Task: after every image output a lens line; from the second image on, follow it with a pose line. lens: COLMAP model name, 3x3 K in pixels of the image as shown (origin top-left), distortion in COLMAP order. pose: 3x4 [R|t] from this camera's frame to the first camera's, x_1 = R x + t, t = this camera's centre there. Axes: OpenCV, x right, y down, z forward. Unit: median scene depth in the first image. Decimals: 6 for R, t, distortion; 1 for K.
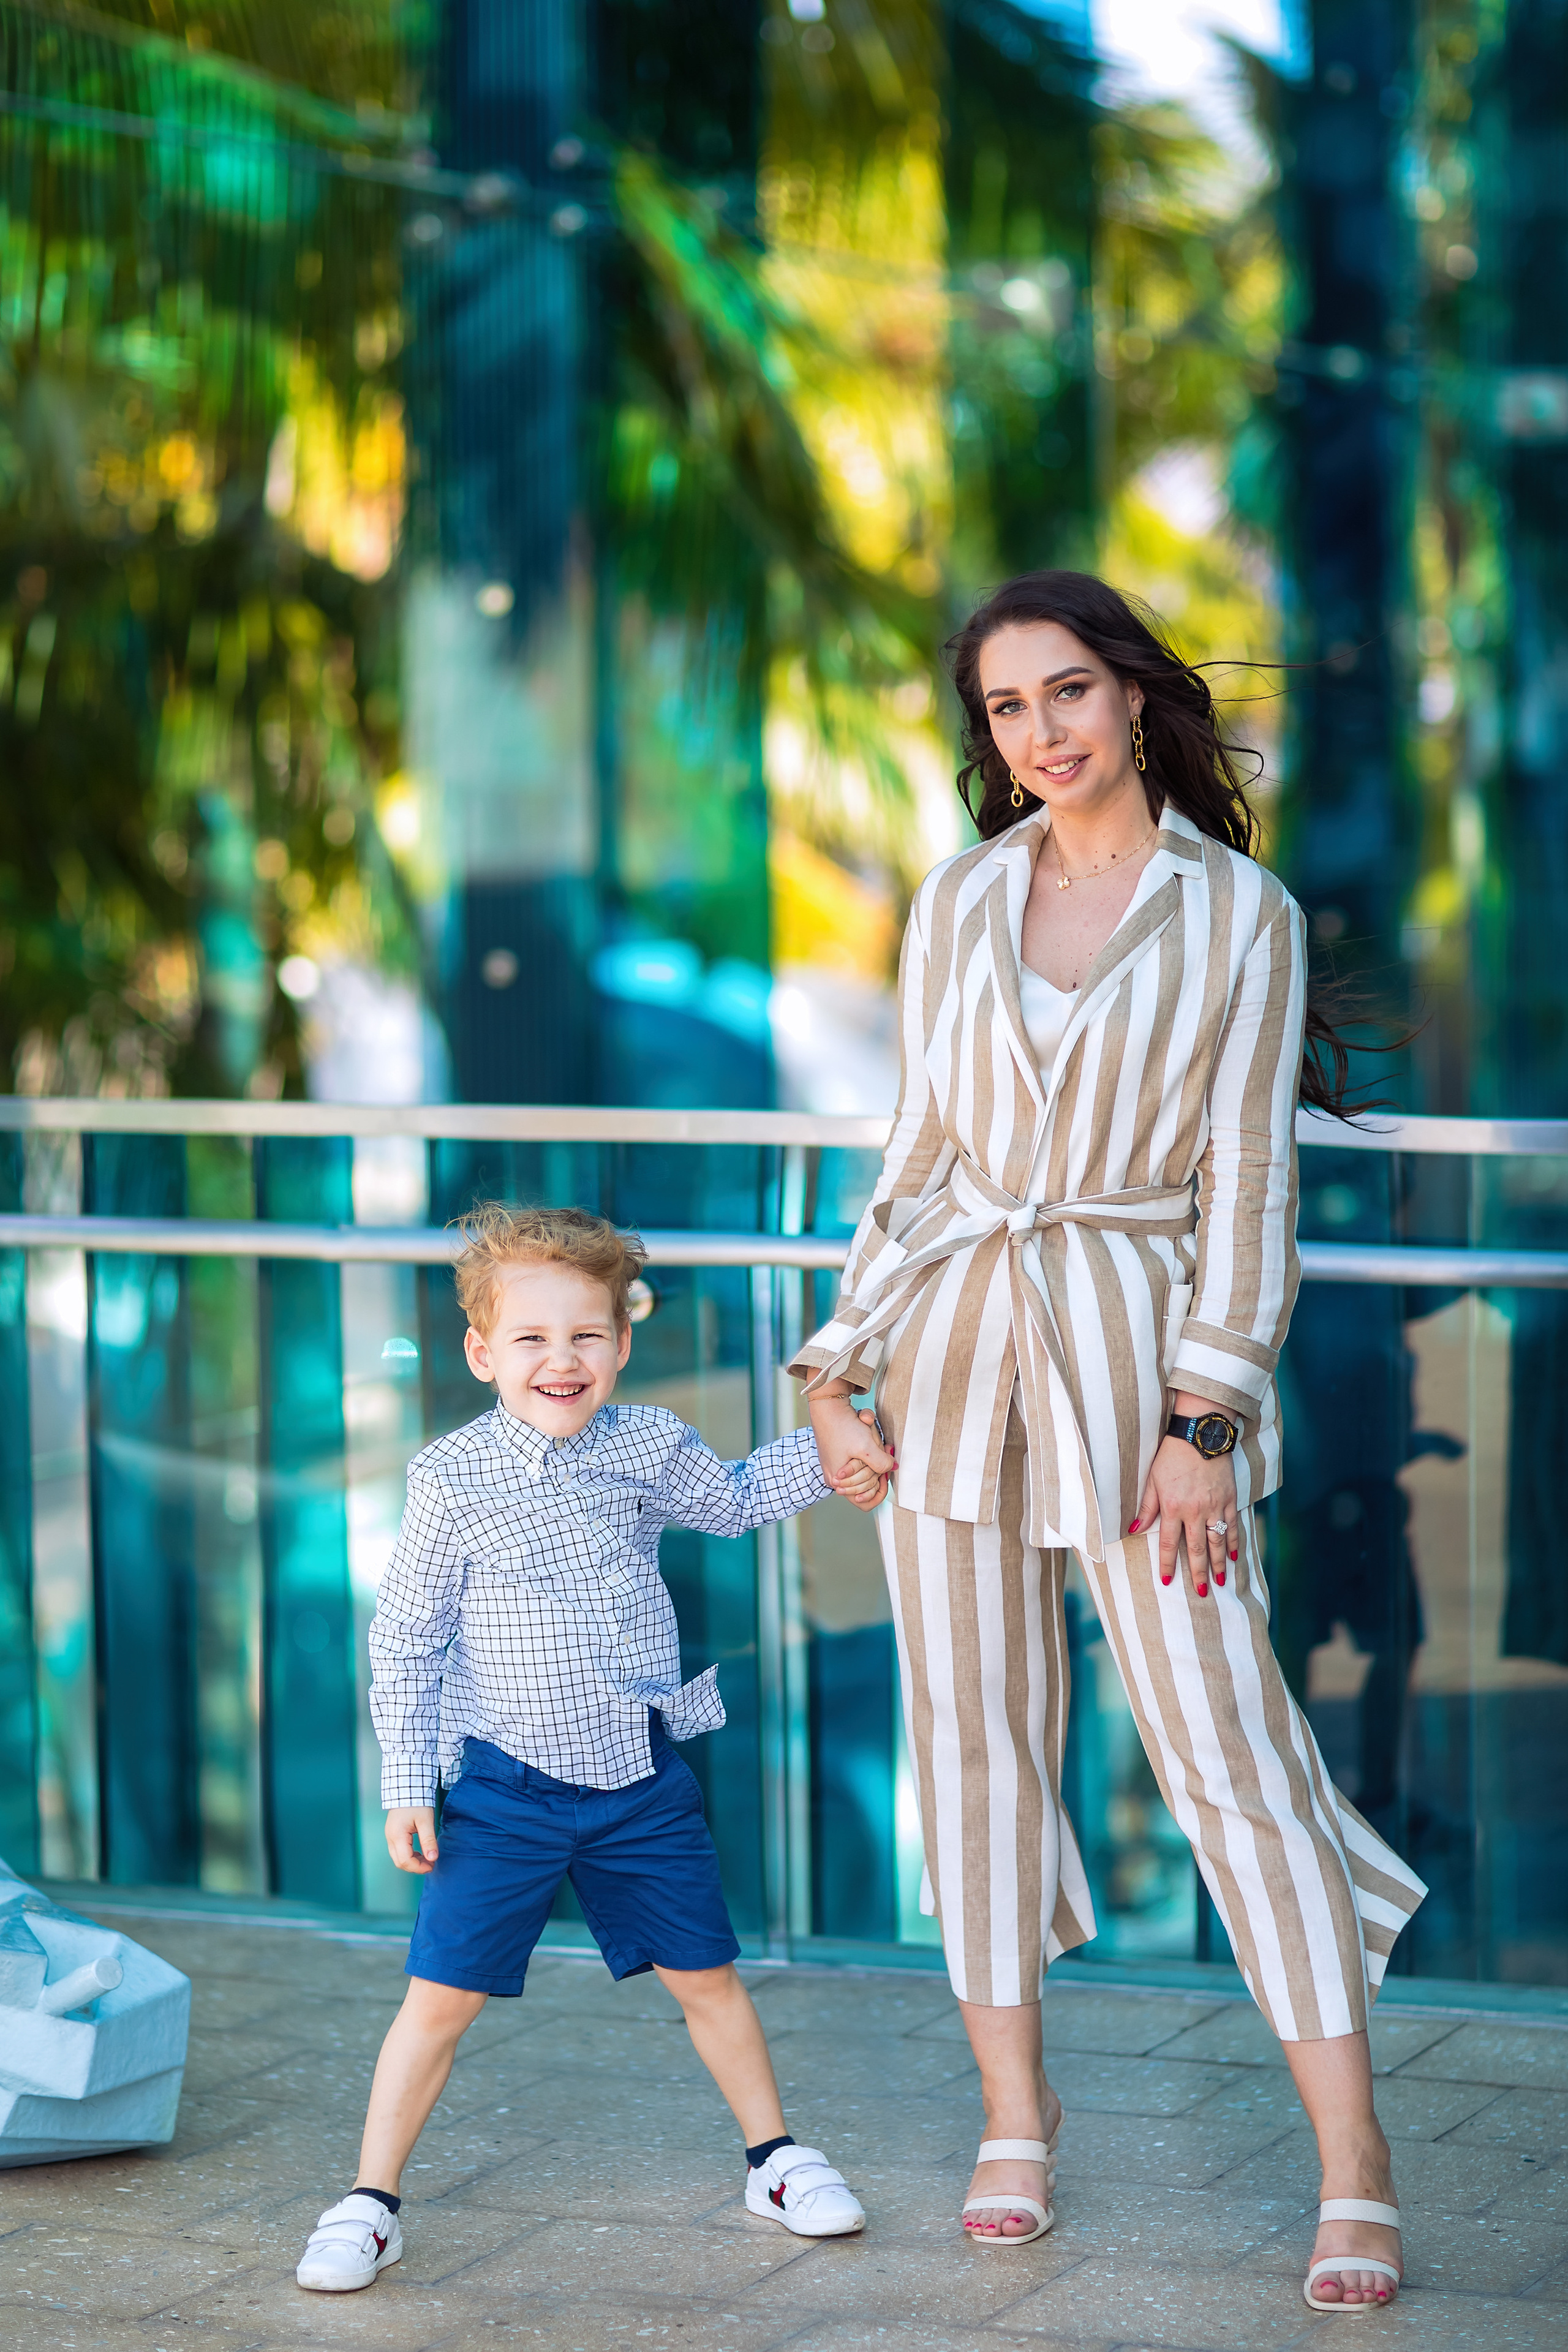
lens RADIAL K [[5851.3, 0, 785.8], [0, 5851.3, 1165.5], [0, 0, 1]] dist [0.059582, 0.000000]
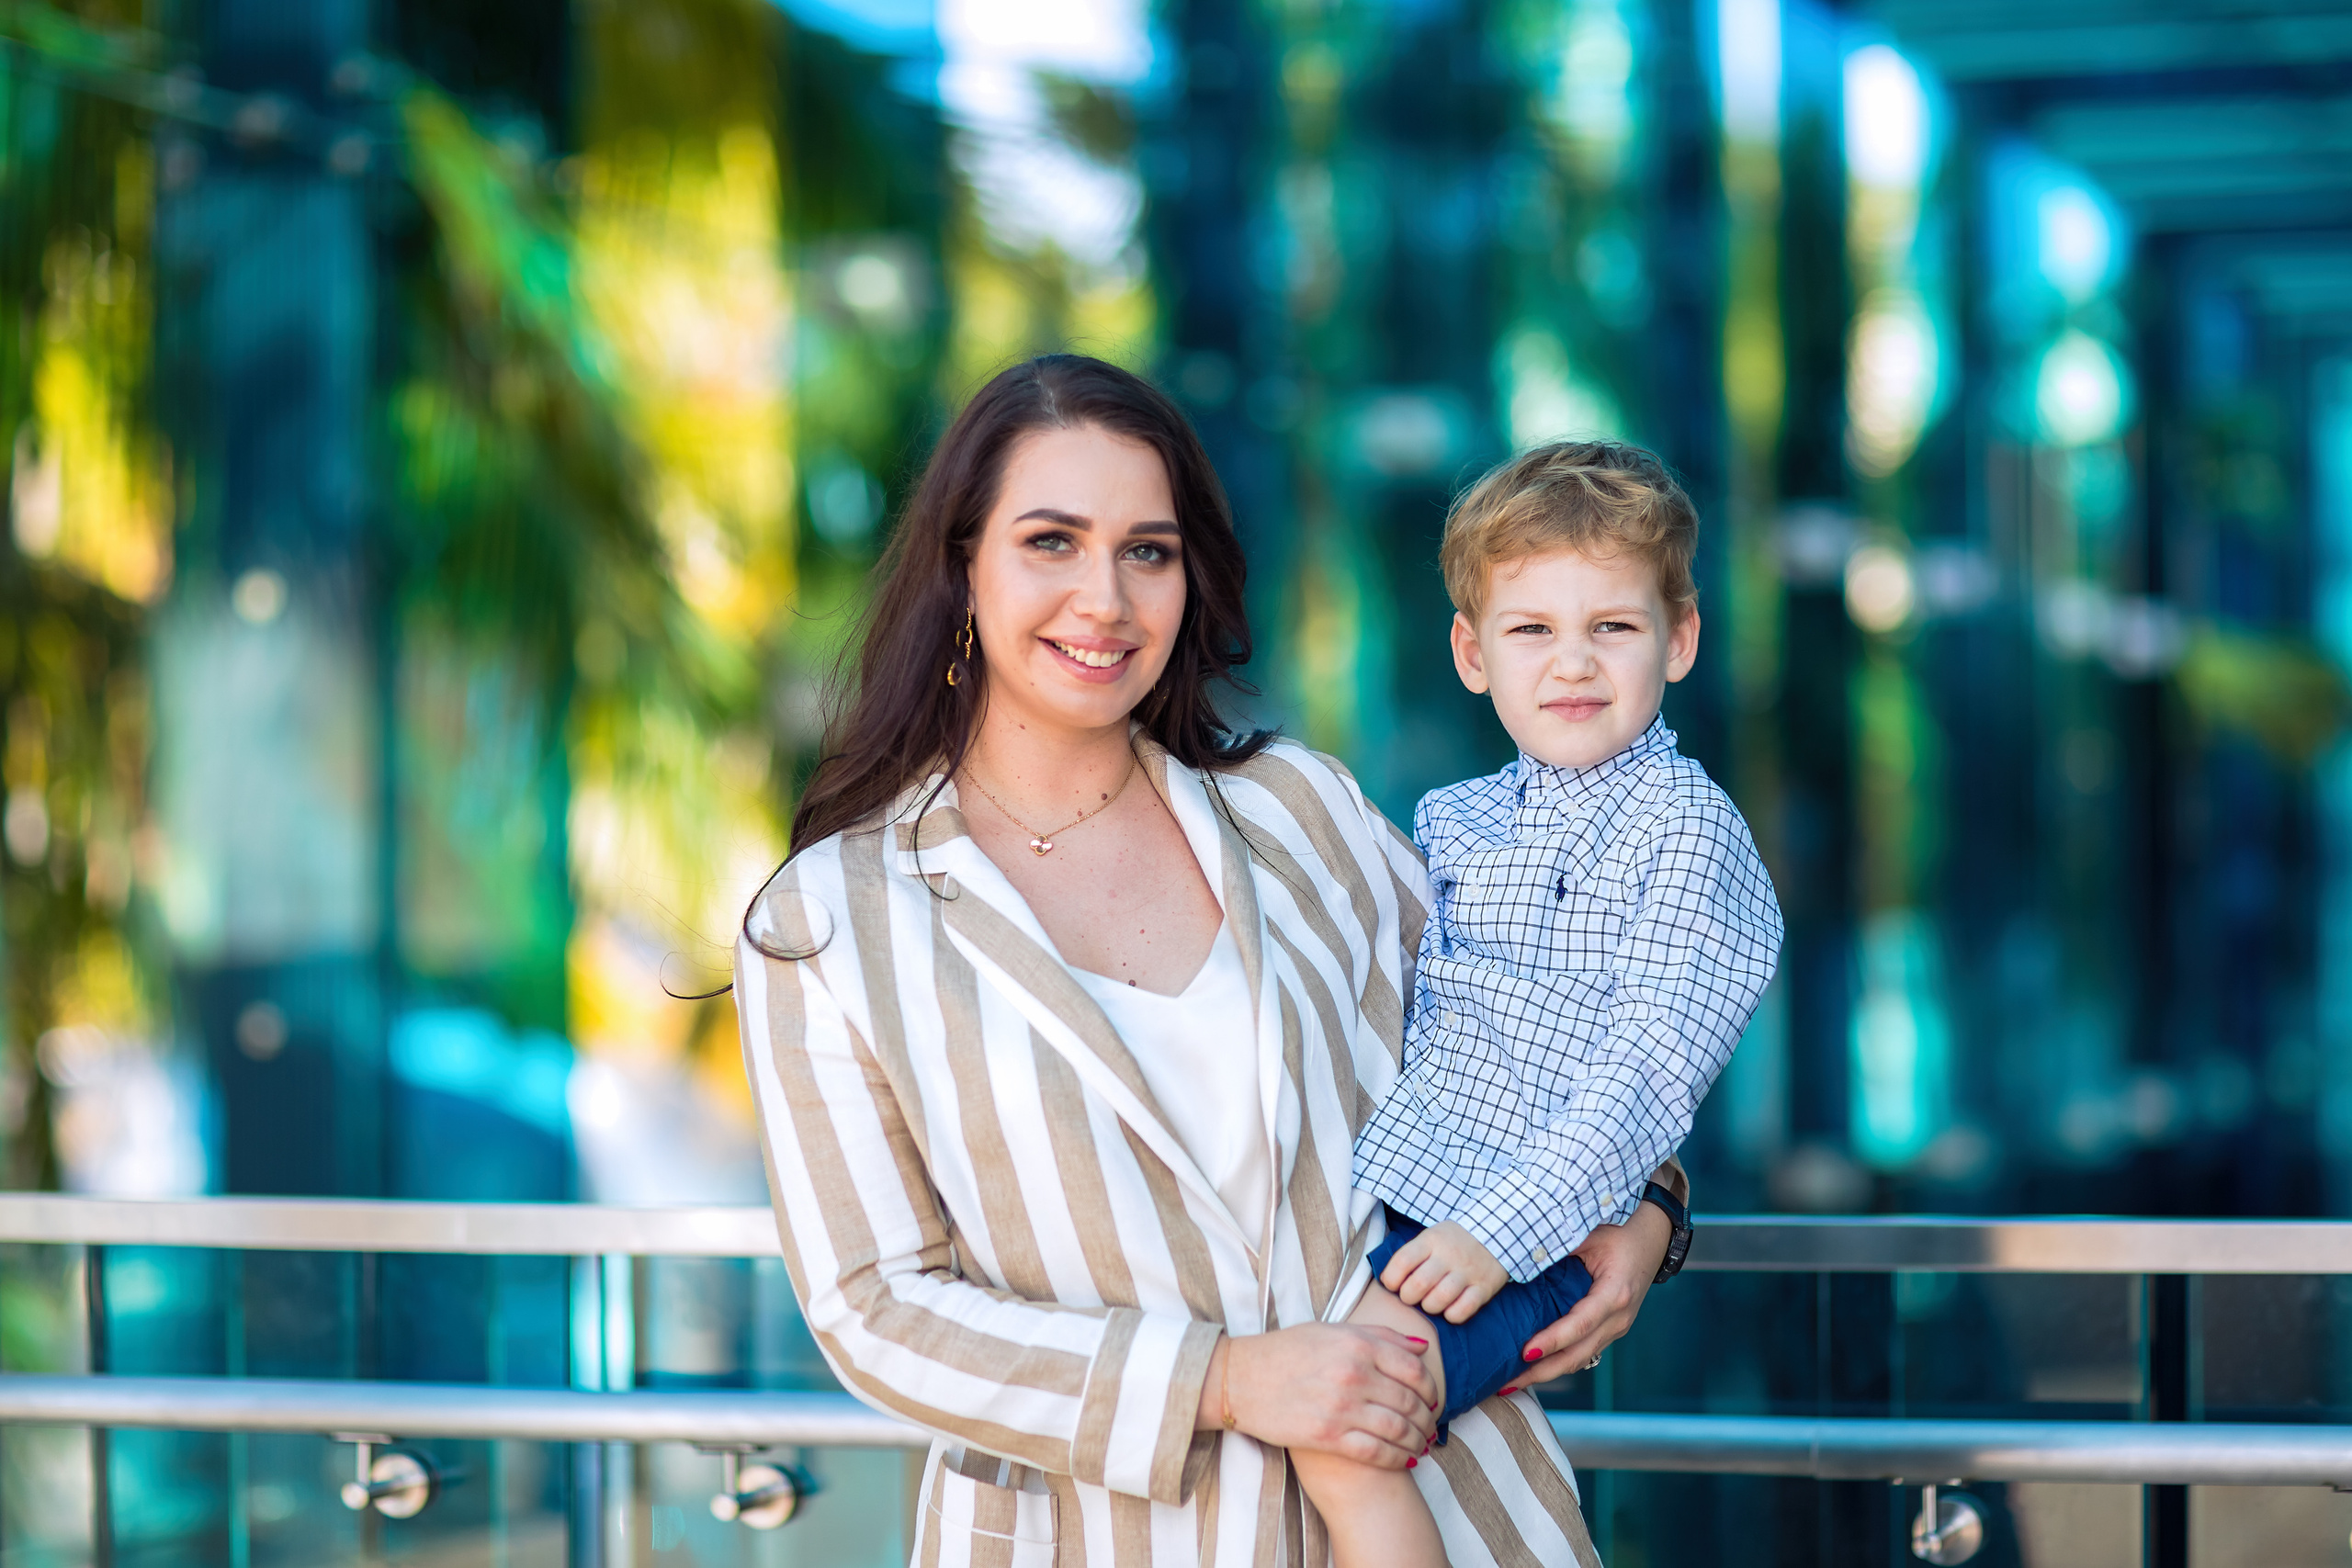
lens RADIAL K [[5850.7, 0, 1177.1], [0, 5850.7, 784.6], [0, 0, 1]] dist [0.059582, 0.000000]
pose [[0.994940, 0.005155, 0.100338, -0.001990], [0.002912, 0.996784, -0.080080, -0.002252], [-0.100428, 0.079967, 0.991725, 0.138570]]
